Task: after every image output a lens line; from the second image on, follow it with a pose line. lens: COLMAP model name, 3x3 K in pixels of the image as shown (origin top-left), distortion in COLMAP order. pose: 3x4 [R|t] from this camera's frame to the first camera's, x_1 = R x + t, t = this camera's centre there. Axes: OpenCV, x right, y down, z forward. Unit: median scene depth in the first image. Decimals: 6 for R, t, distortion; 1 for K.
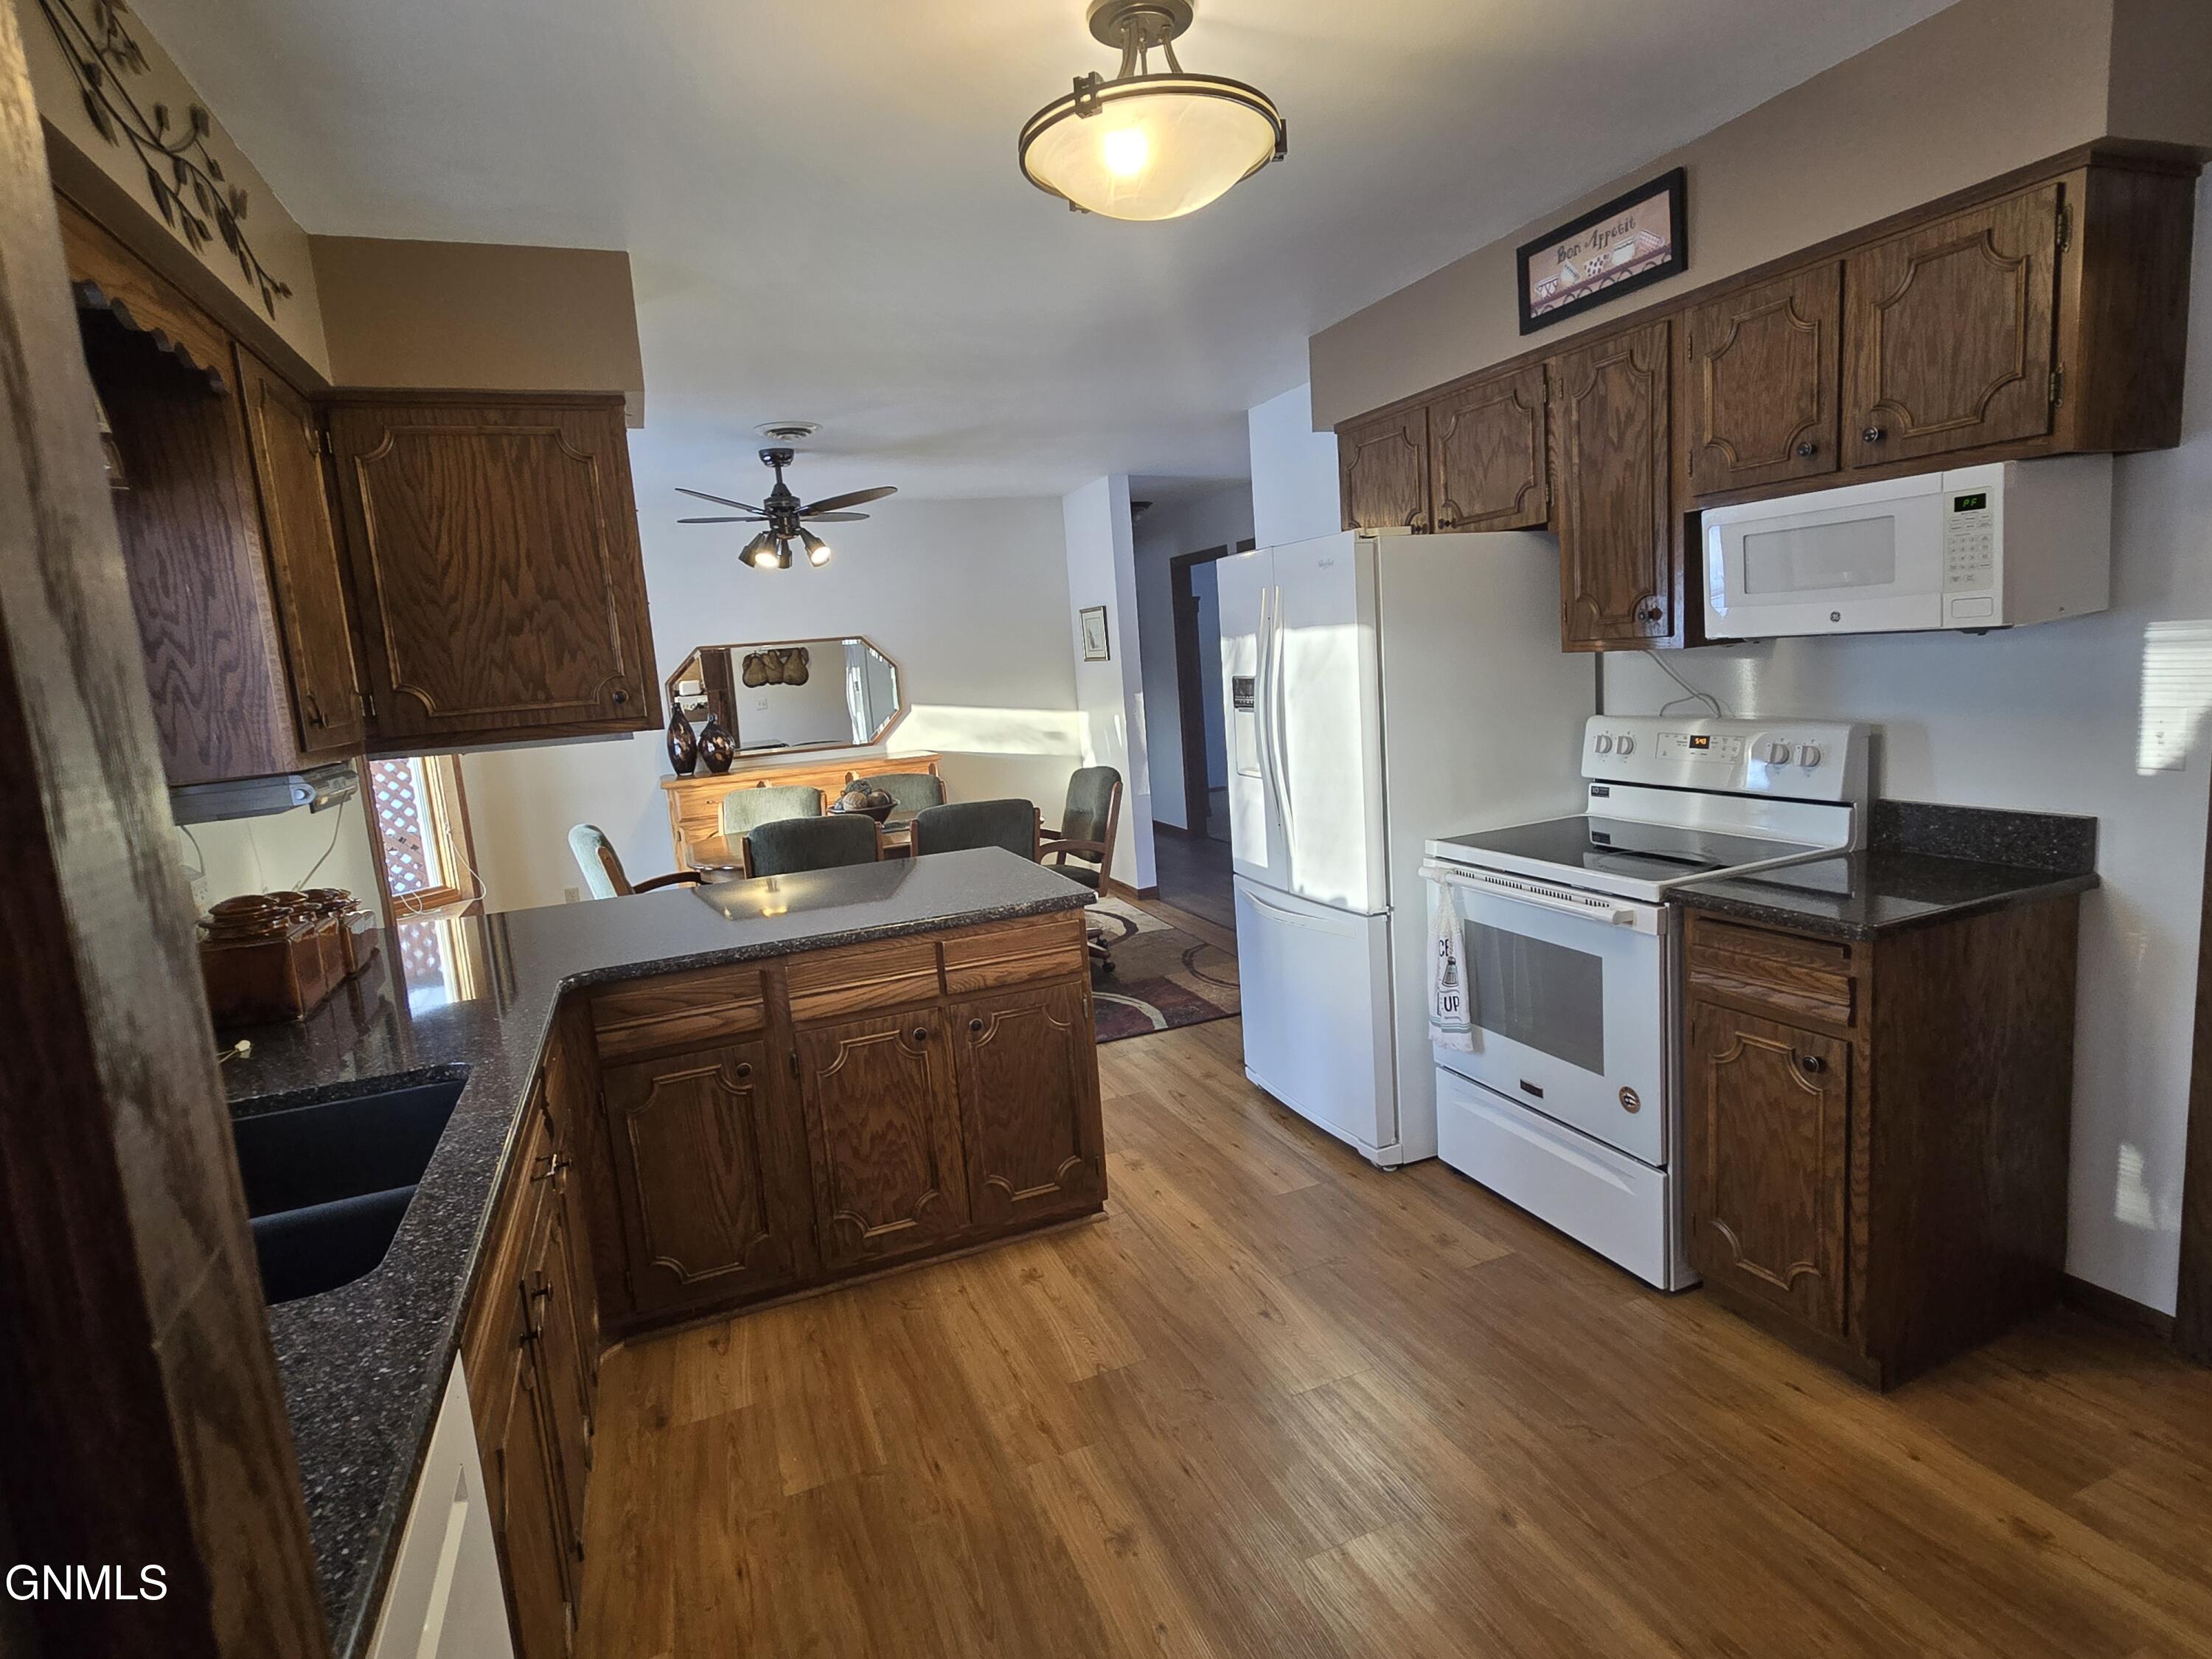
lens RADIAL K [[1140.2, 0, 1107.6], [0, 1140.2, 818.2], [0, 0, 1]] dist [0.000055, 0.002691]
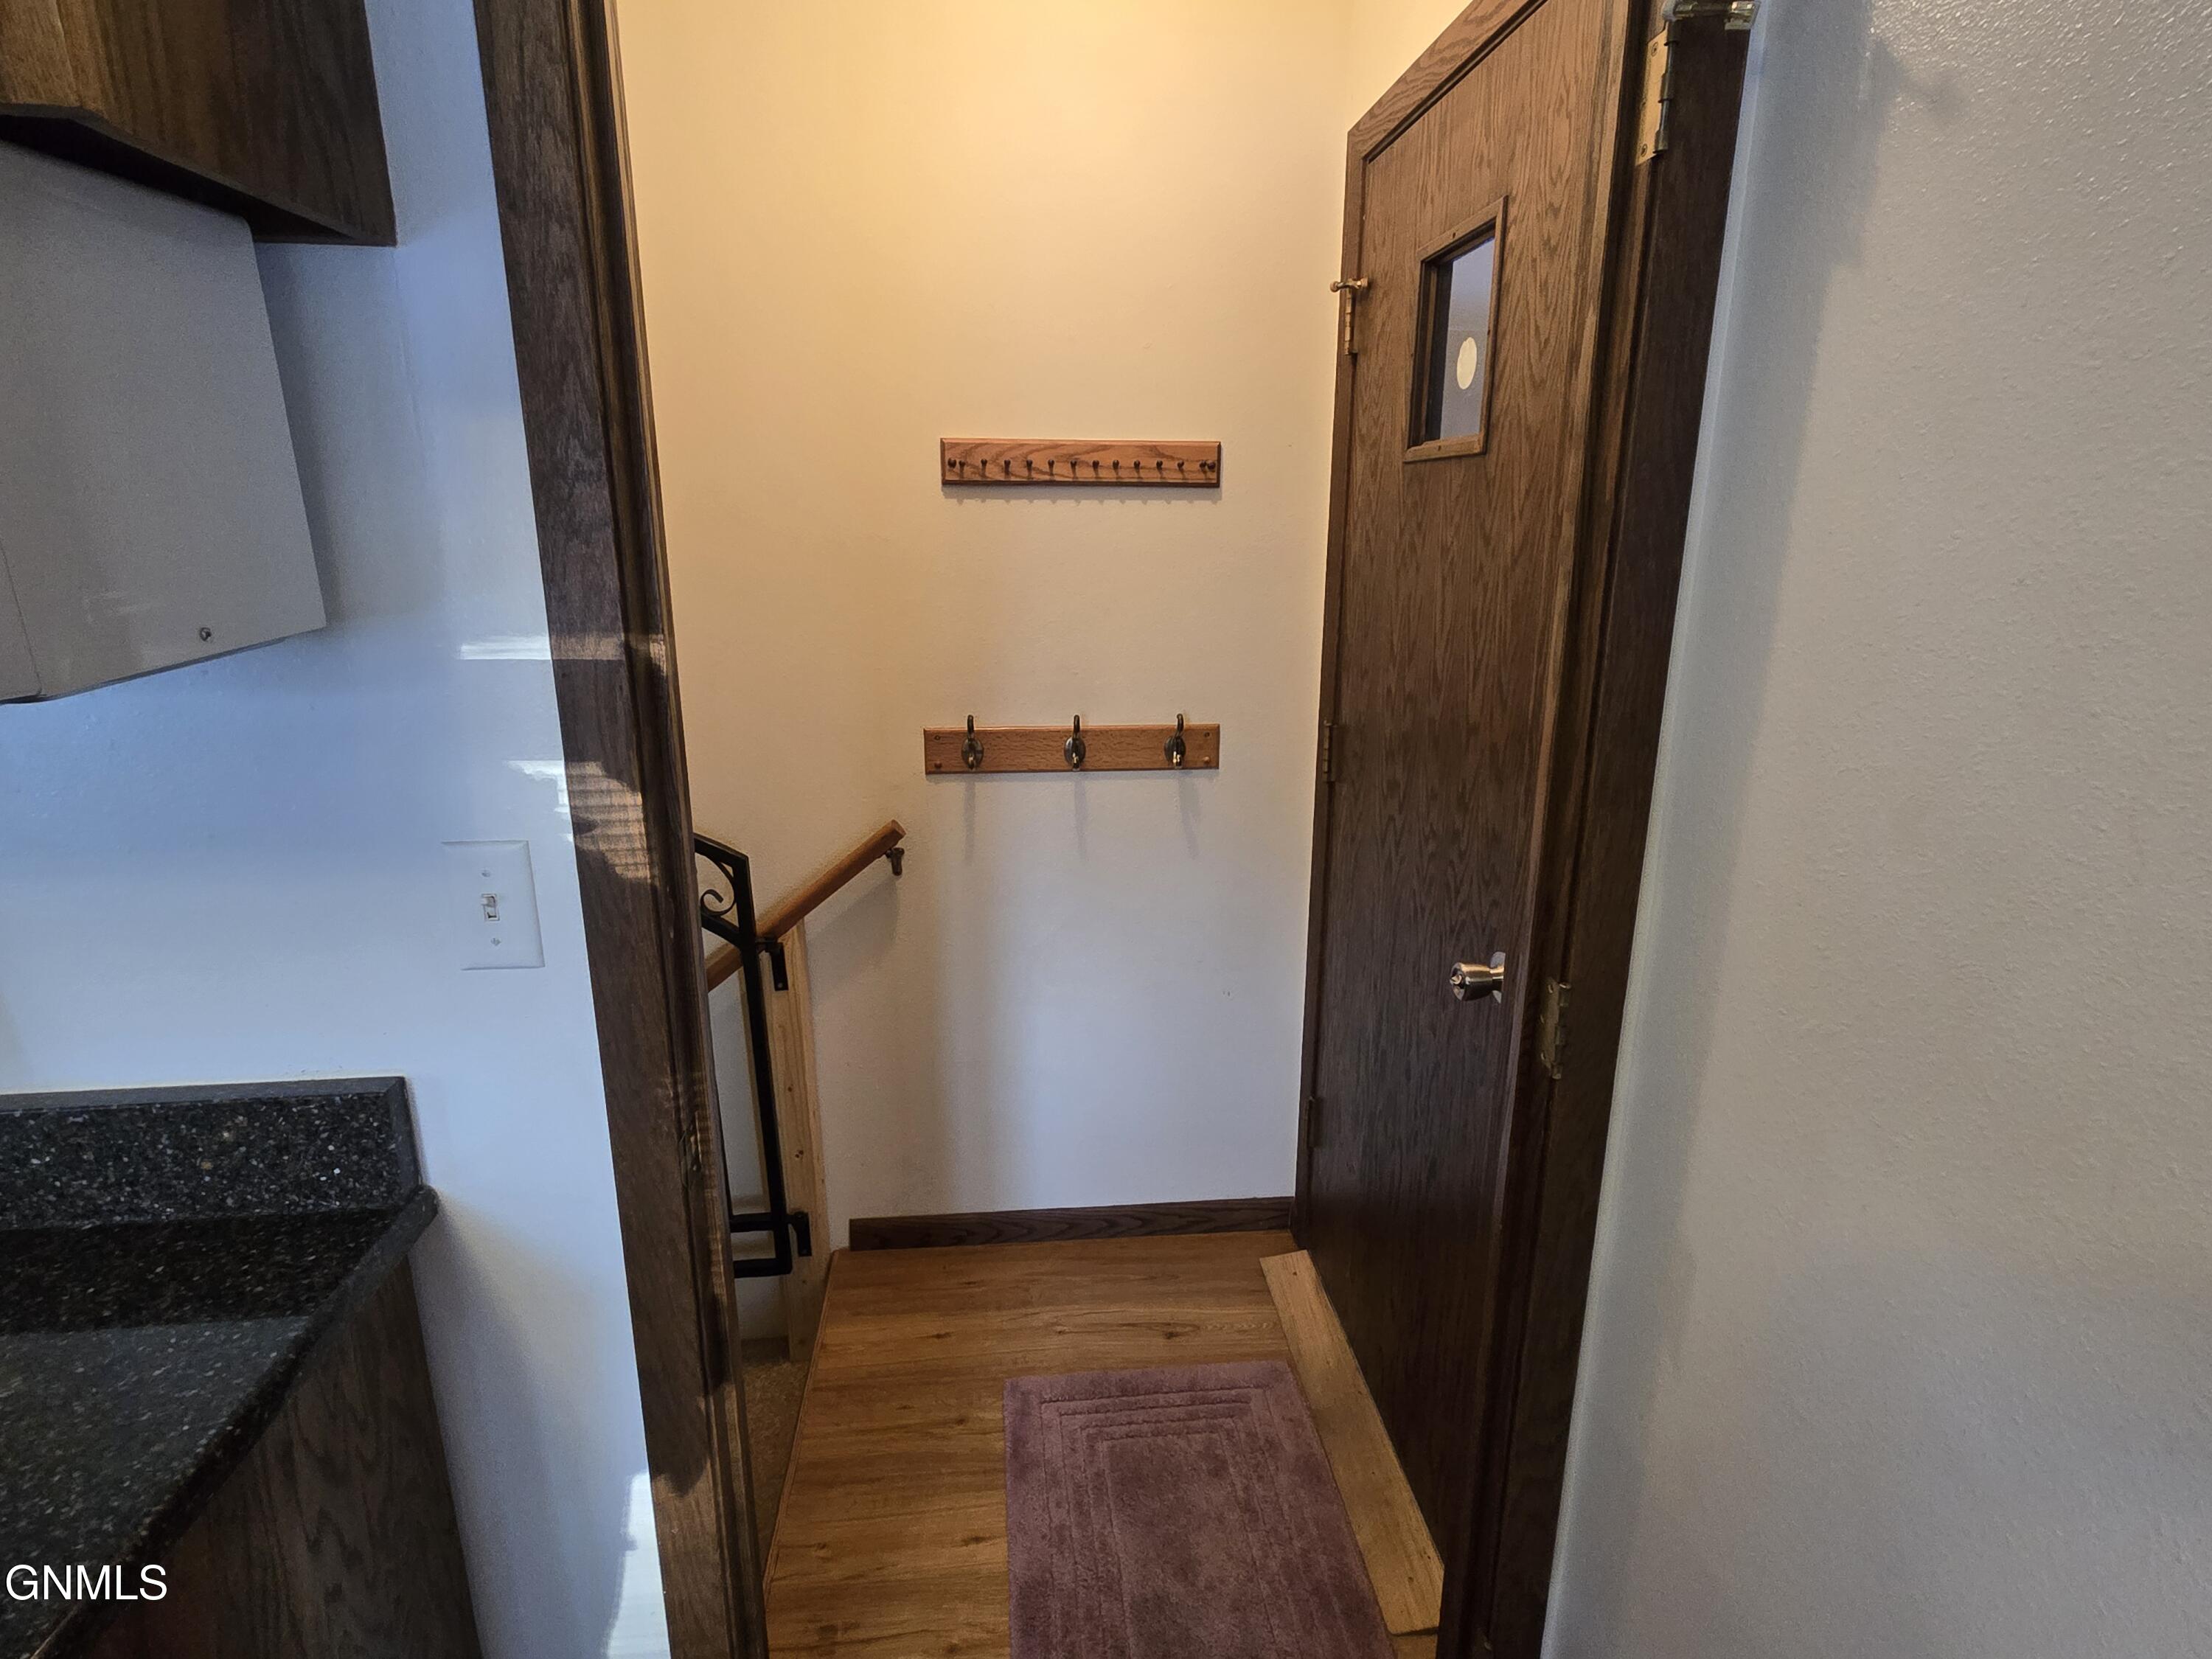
lens RADIAL K [[1140.2, 0, 1107.6], [0, 1140.2, 818.2], [0, 0, 1]] dist [0.000055, 0.002691]
pose [[0.280474, -0.174801, 0.943811, 0.469961], [0.115051, 0.982311, 0.147741, -0.120402], [-0.952942, 0.067149, 0.295624, 0.520726]]
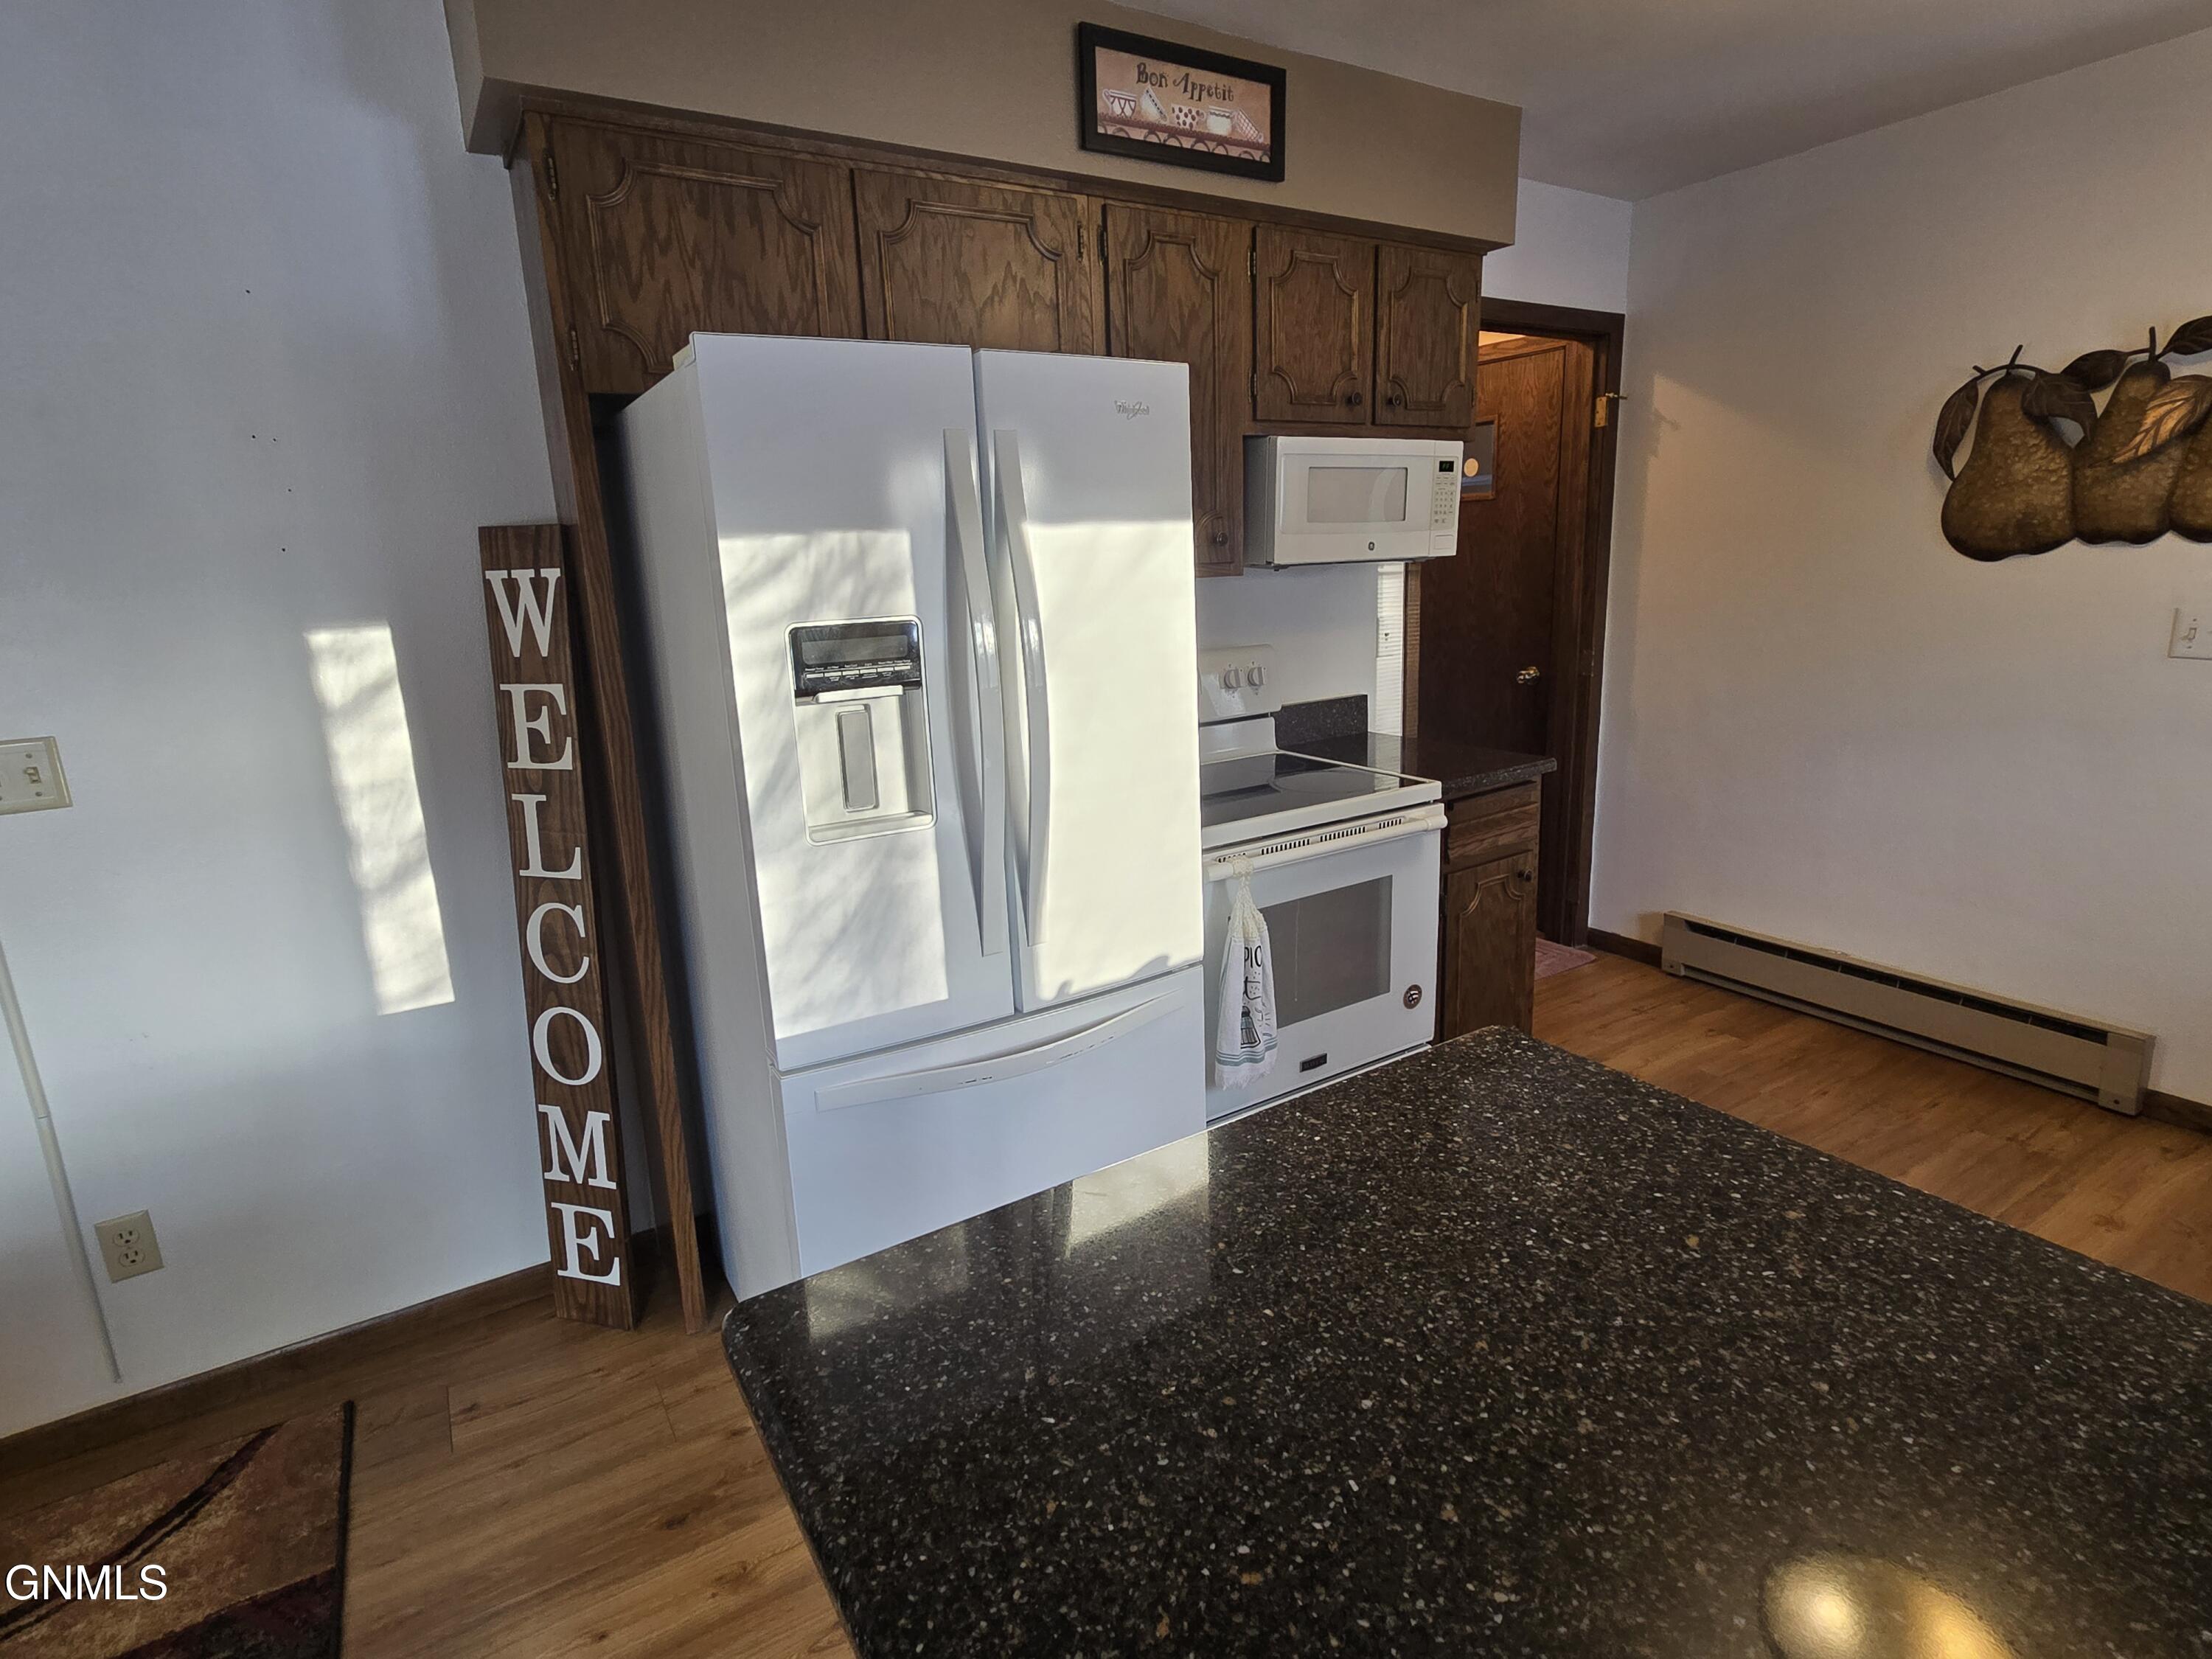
lens RADIAL K [[1140.2, 0, 1107.6], [0, 1140.2, 818.2], [0, 0, 1]] dist [0.000055, 0.002691]
pose [[-0.170302, -0.146372, 0.974460, -0.496328], [0.194950, 0.964355, 0.178925, -0.155263], [-0.965915, 0.220442, -0.135696, 1.376414]]
